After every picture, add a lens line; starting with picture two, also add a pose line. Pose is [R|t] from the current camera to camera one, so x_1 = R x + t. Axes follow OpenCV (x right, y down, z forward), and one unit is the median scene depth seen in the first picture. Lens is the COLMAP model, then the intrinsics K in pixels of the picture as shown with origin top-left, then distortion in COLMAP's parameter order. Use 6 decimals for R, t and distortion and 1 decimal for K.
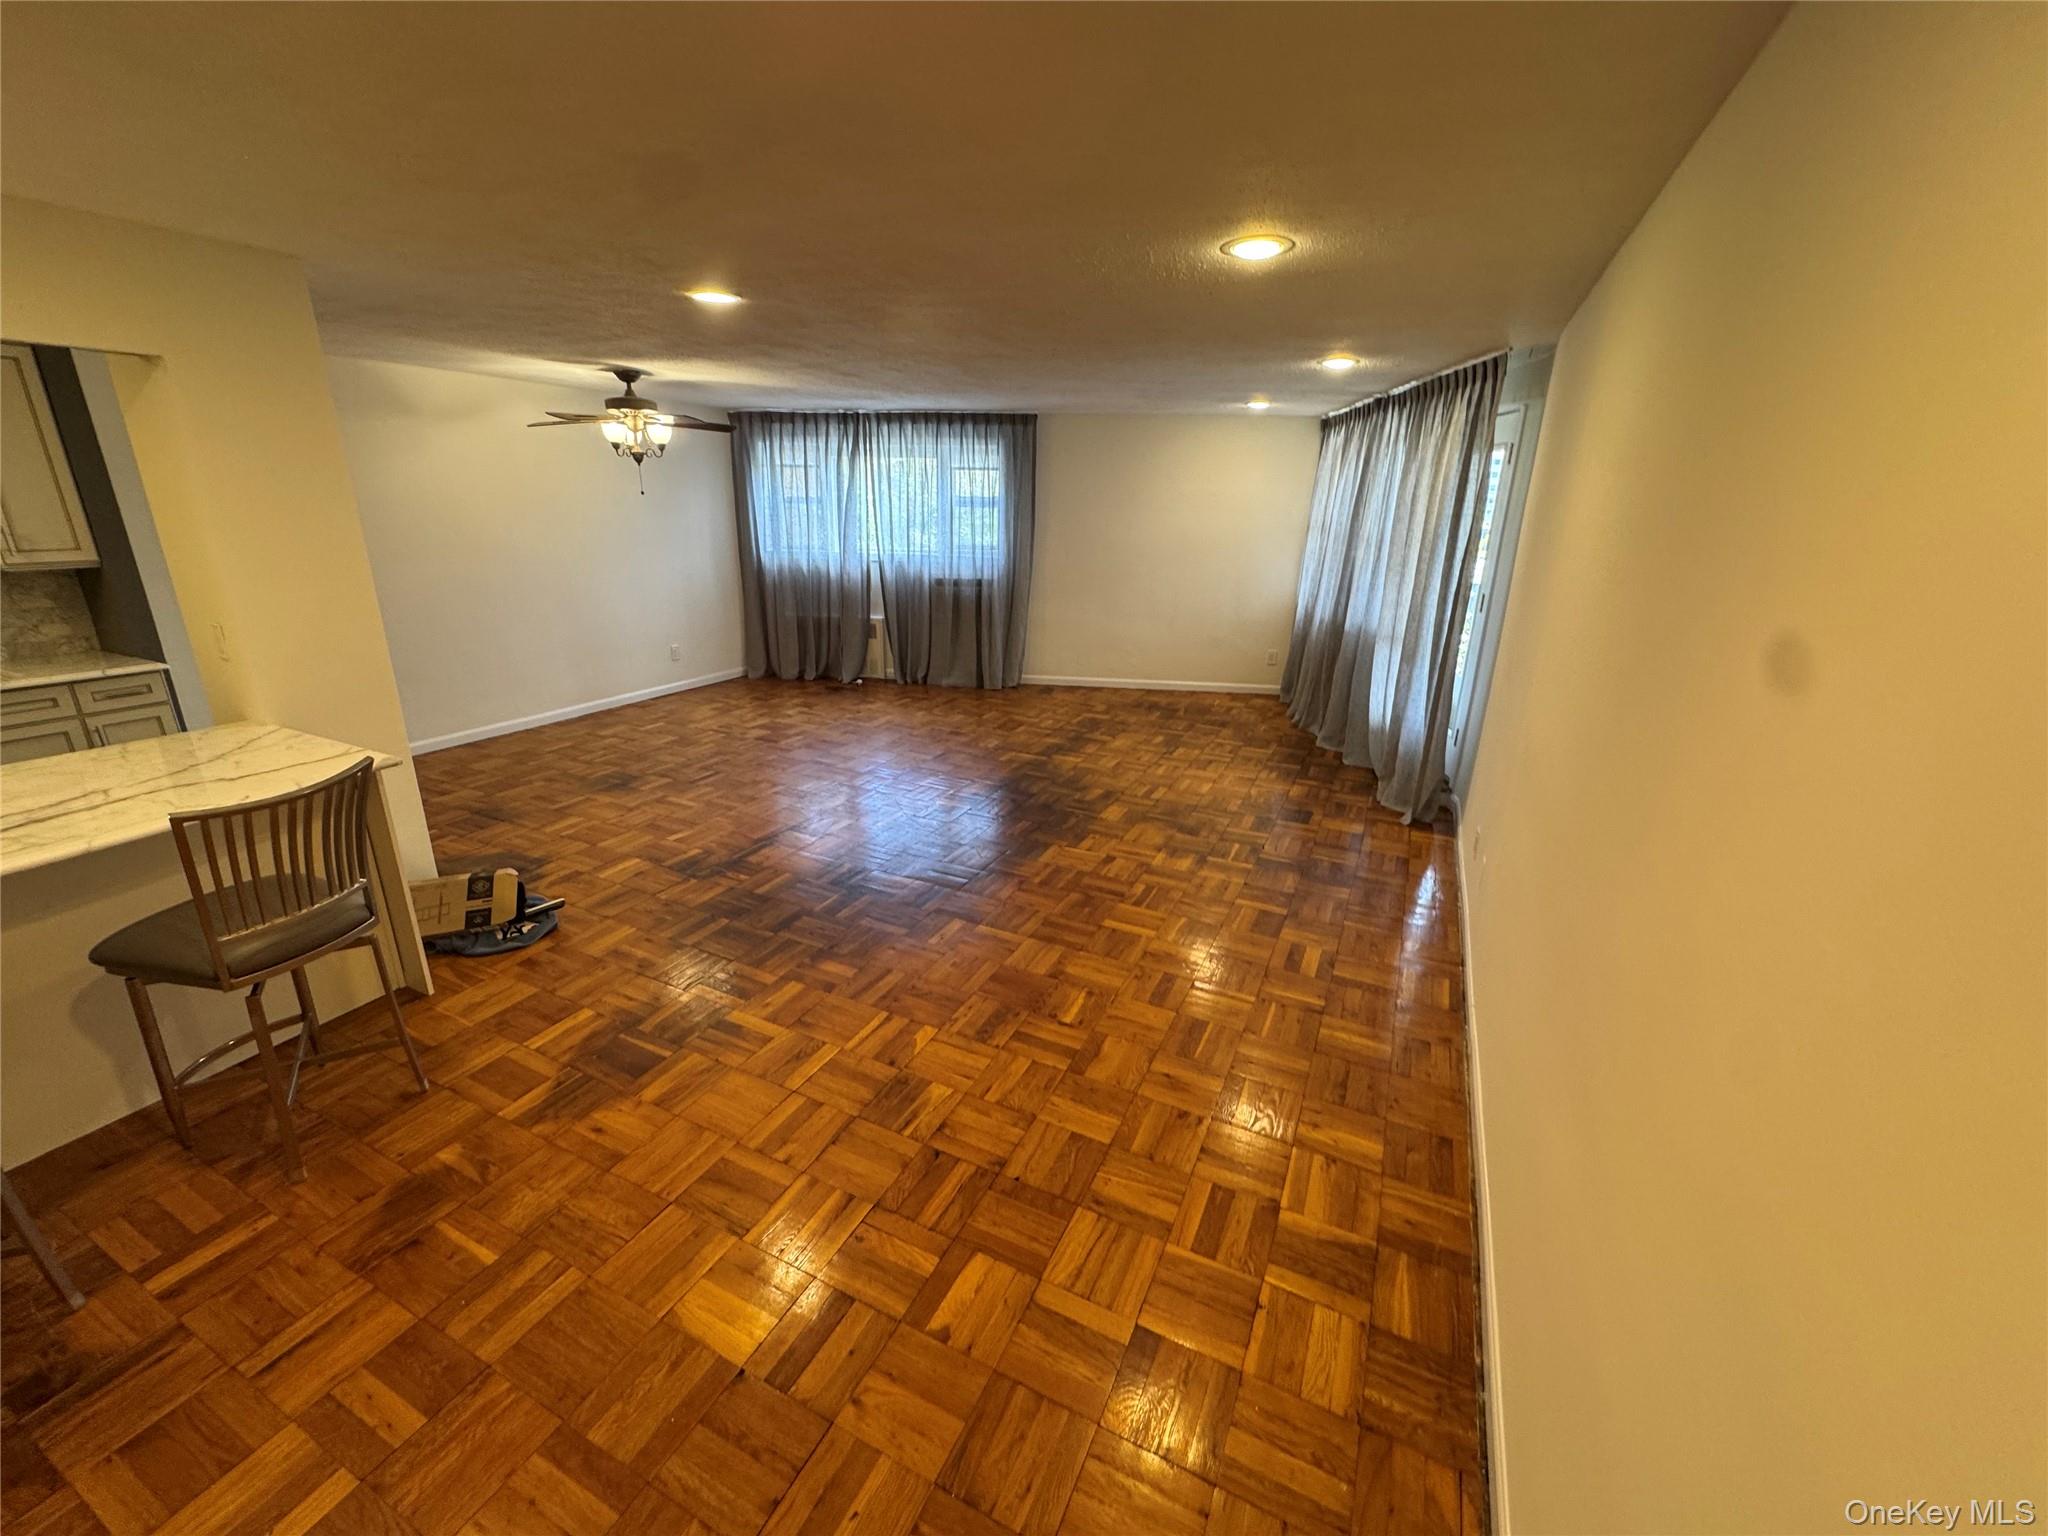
lens RADIAL K [[828.5, 0, 1024.0], [0, 828.5, 768.0], [0, 0, 1]] dist [0.001400, 0.000061]
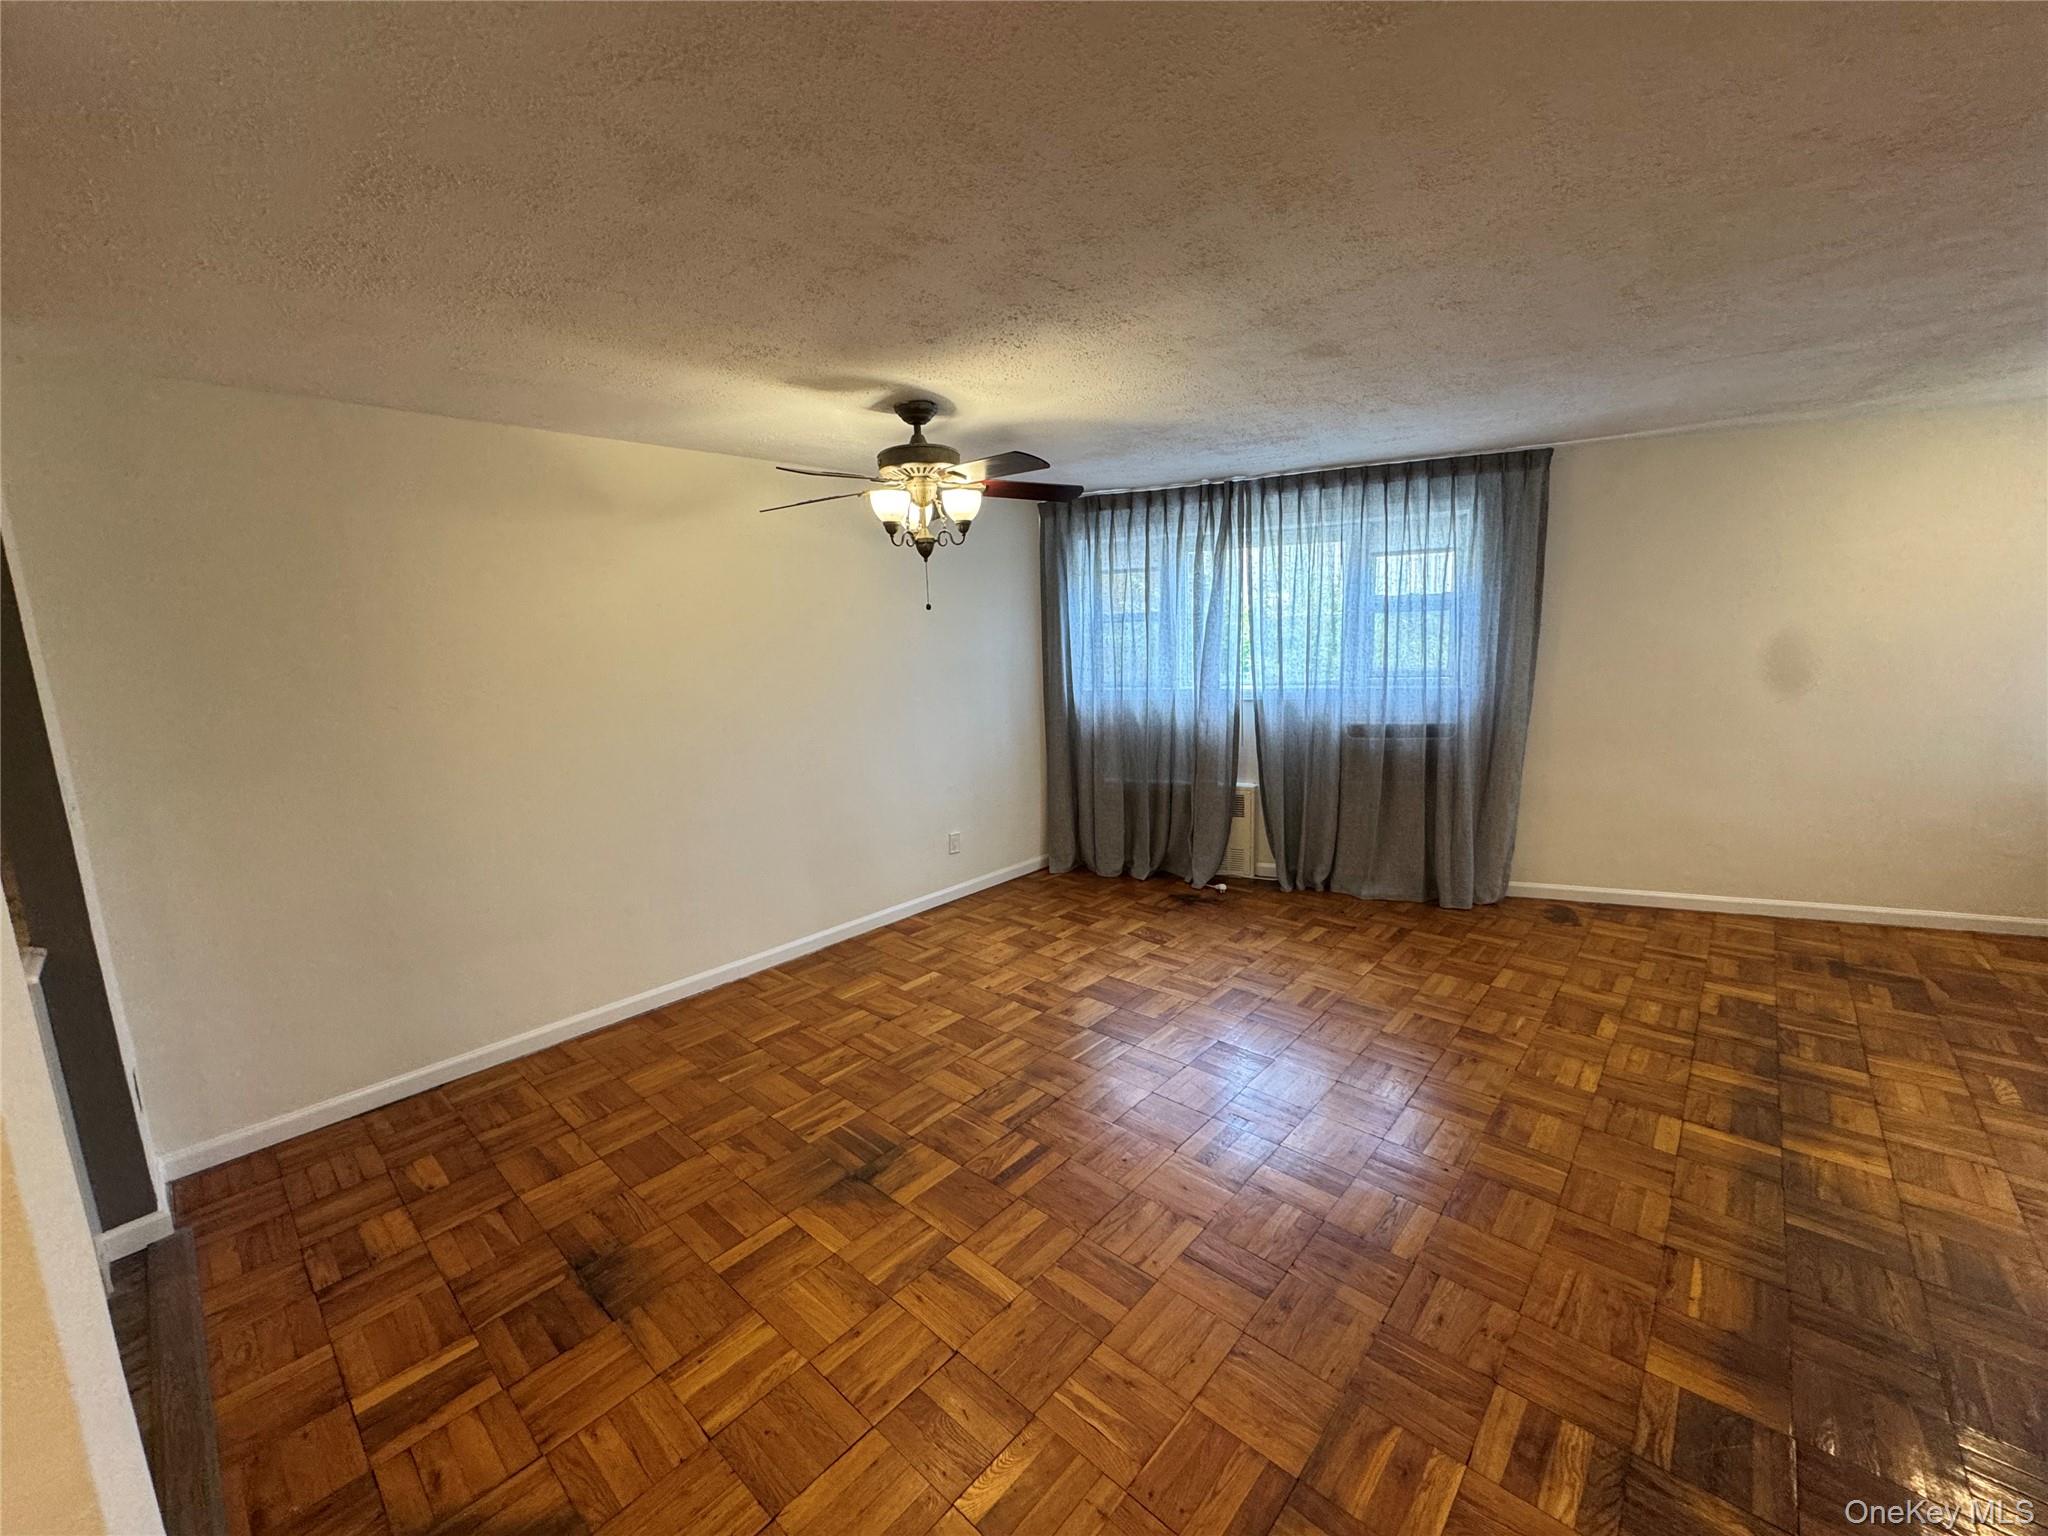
lens RADIAL K [[824.8, 0, 1024.0], [0, 824.8, 768.0], [0, 0, 1]] dist [-0.001750, -0.000093]
pose [[0.960155, -0.008880, -0.279325, -0.176337], [-0.032181, 0.989333, -0.142070, -0.105378], [0.277608, 0.145398, 0.949628, 0.364242]]
